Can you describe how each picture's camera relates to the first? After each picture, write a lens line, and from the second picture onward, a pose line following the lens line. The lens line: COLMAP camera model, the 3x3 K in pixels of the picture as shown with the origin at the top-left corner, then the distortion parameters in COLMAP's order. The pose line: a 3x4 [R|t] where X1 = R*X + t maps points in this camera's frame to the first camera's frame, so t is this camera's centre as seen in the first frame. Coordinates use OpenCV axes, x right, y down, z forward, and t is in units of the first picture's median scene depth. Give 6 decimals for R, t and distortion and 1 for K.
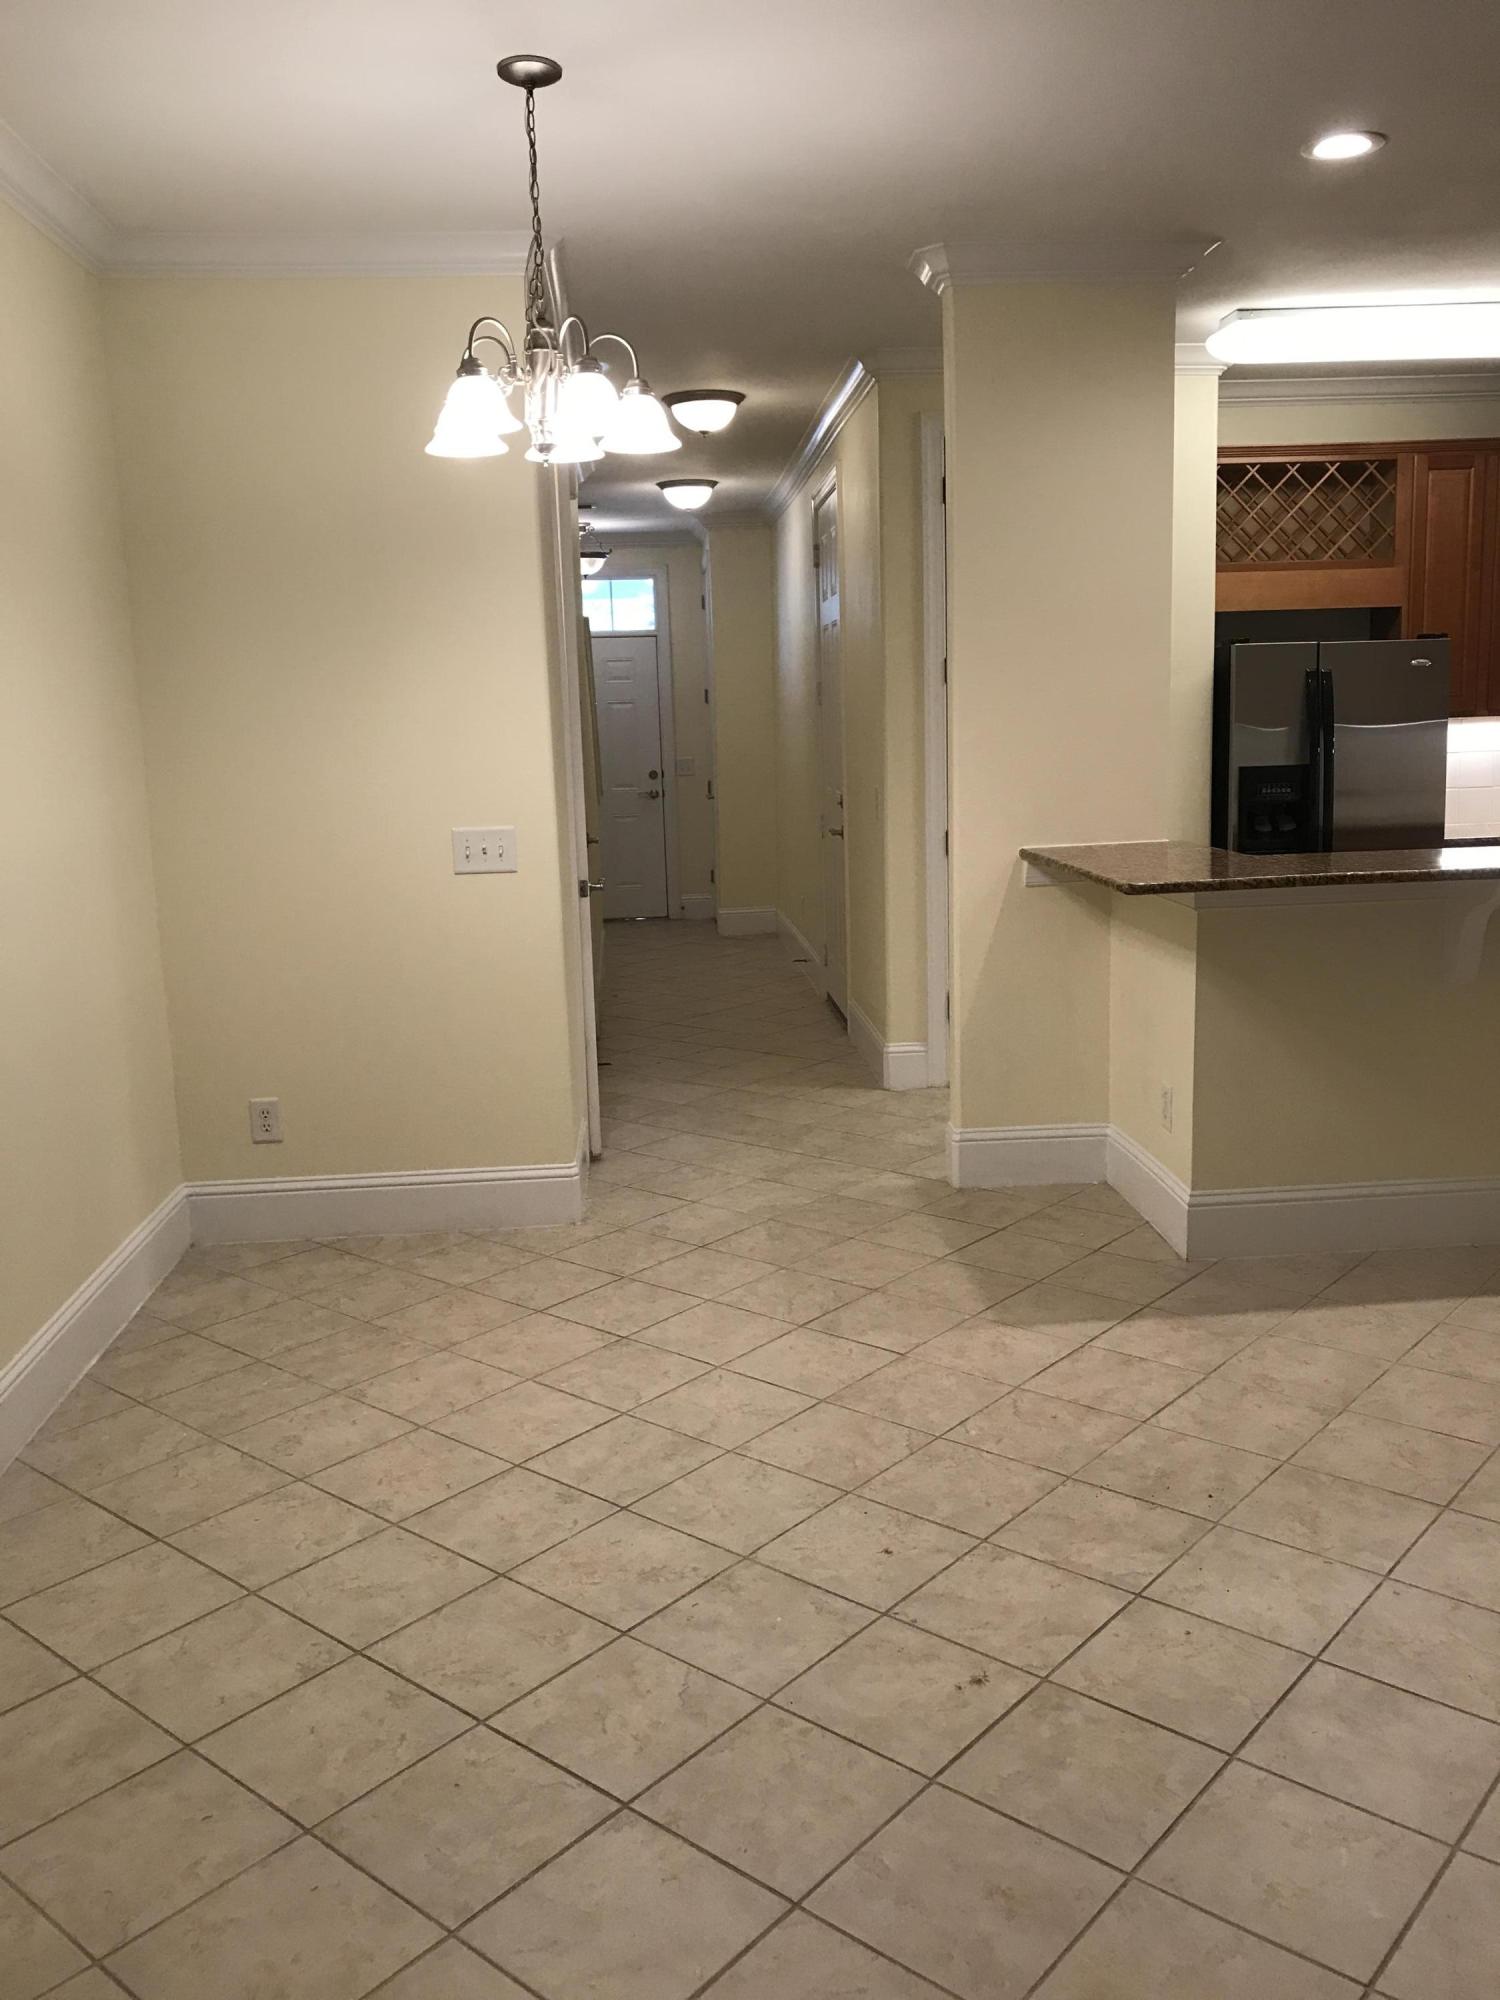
lens RADIAL K [[1654.7, 0, 755.1], [0, 1654.7, 990.1], [0, 0, 1]] dist [0.032660, -0.041408]
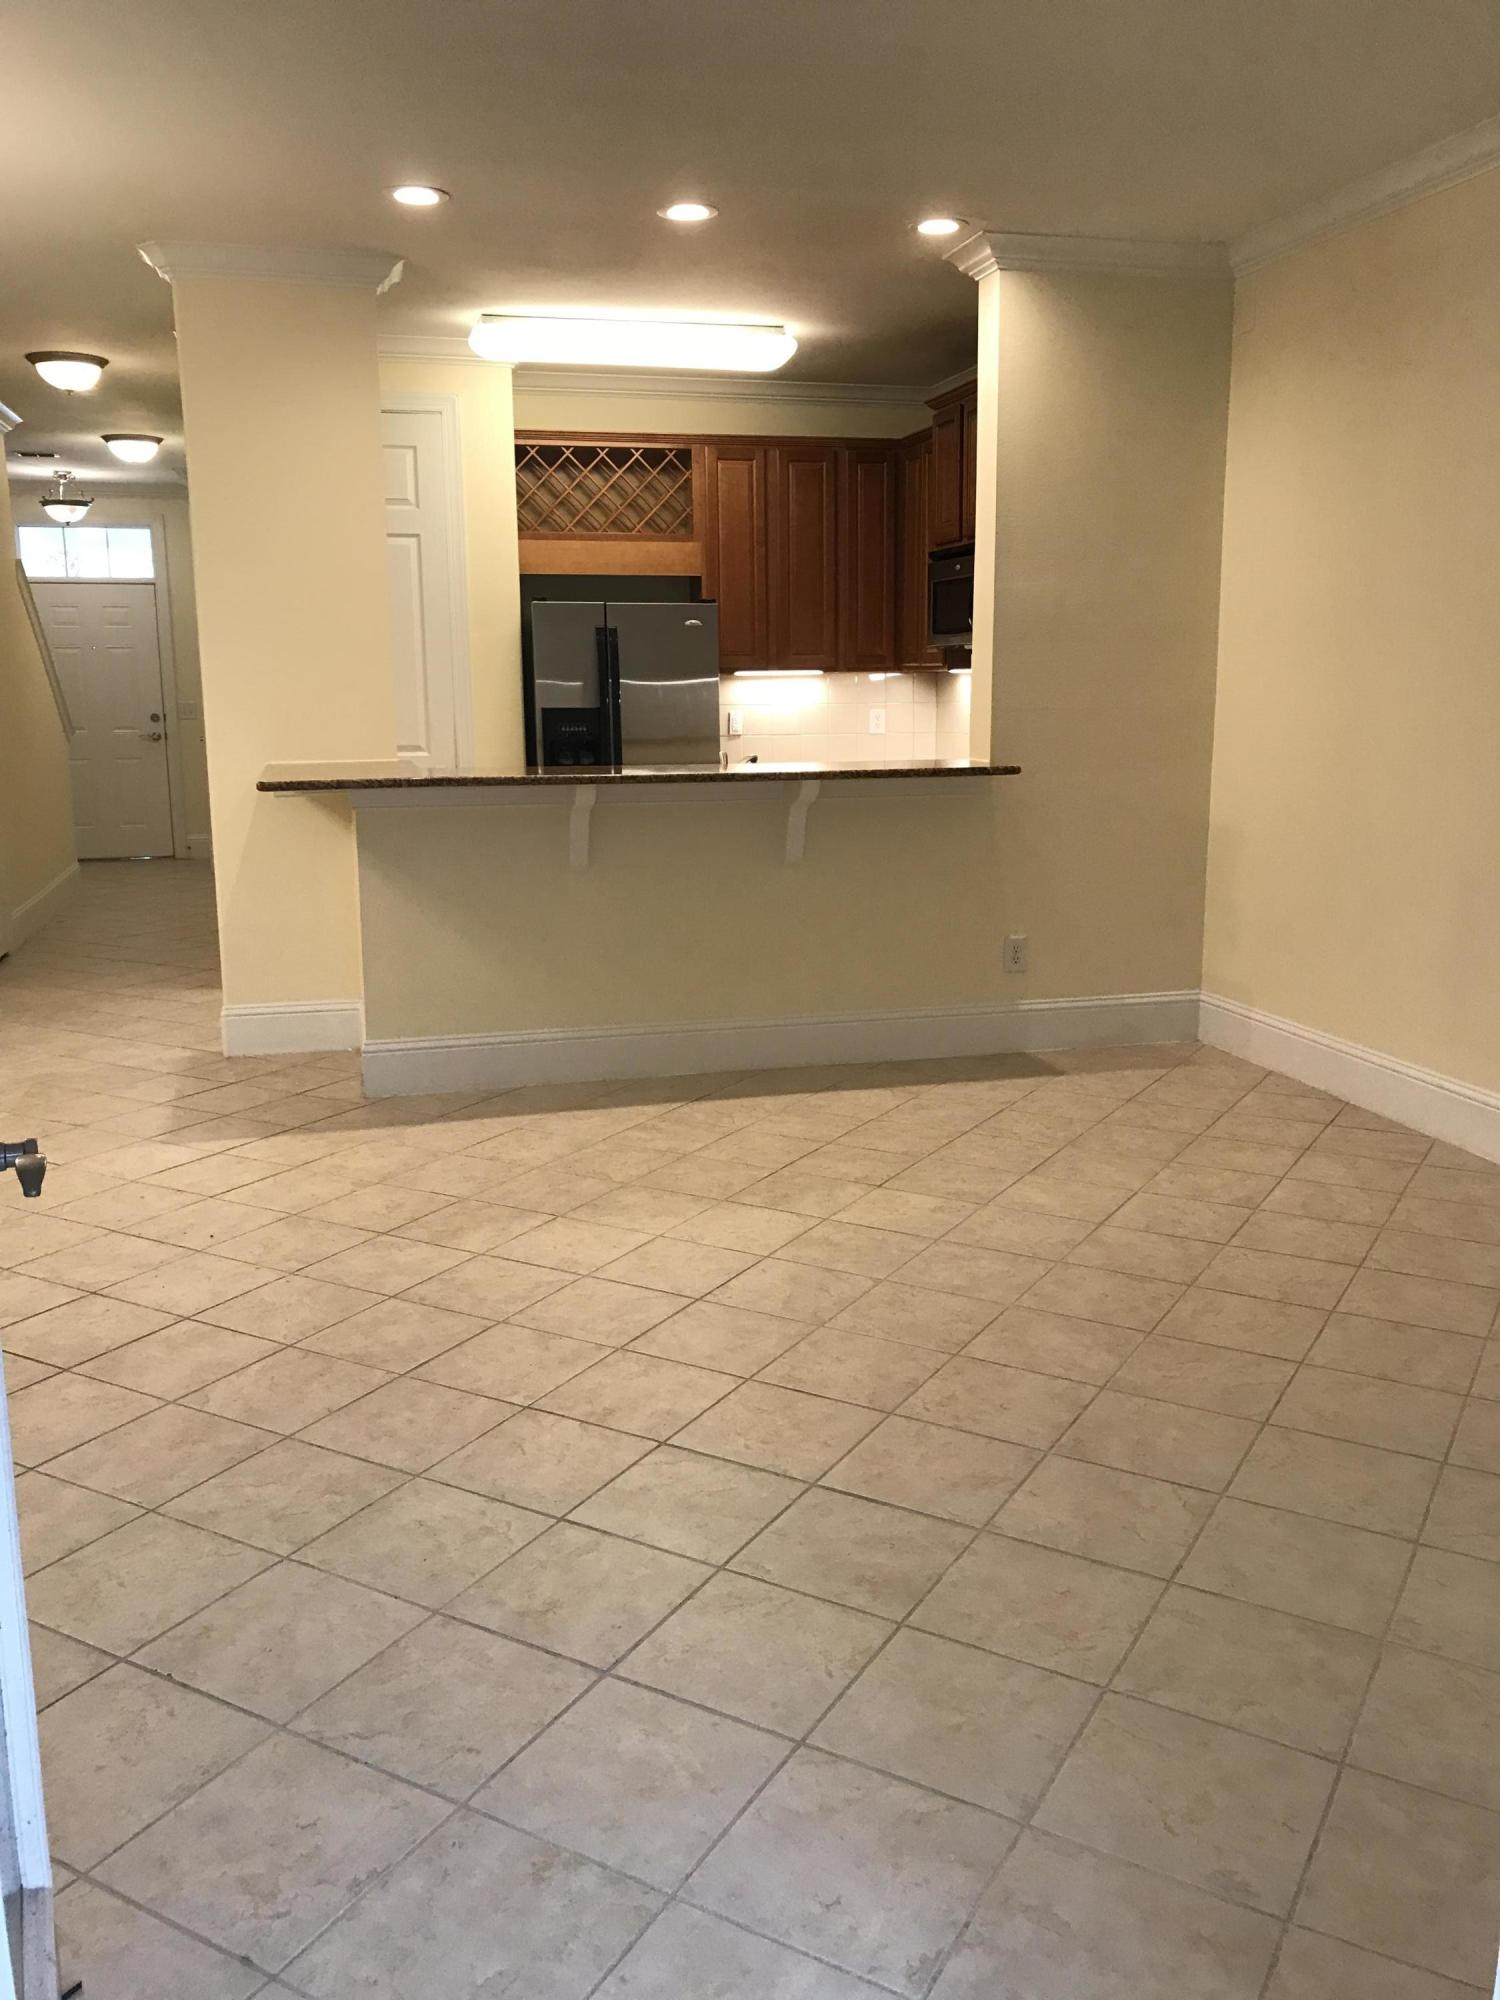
lens RADIAL K [[1654.7, 0, 745.7], [0, 1654.7, 1003.9], [0, 0, 1]] dist [0.032660, -0.041408]
pose [[0.985173, -0.010176, 0.171260, 0.219794], [0.005716, 0.999632, 0.026513, 0.041760], [-0.171467, -0.025141, 0.984869, -0.170606]]
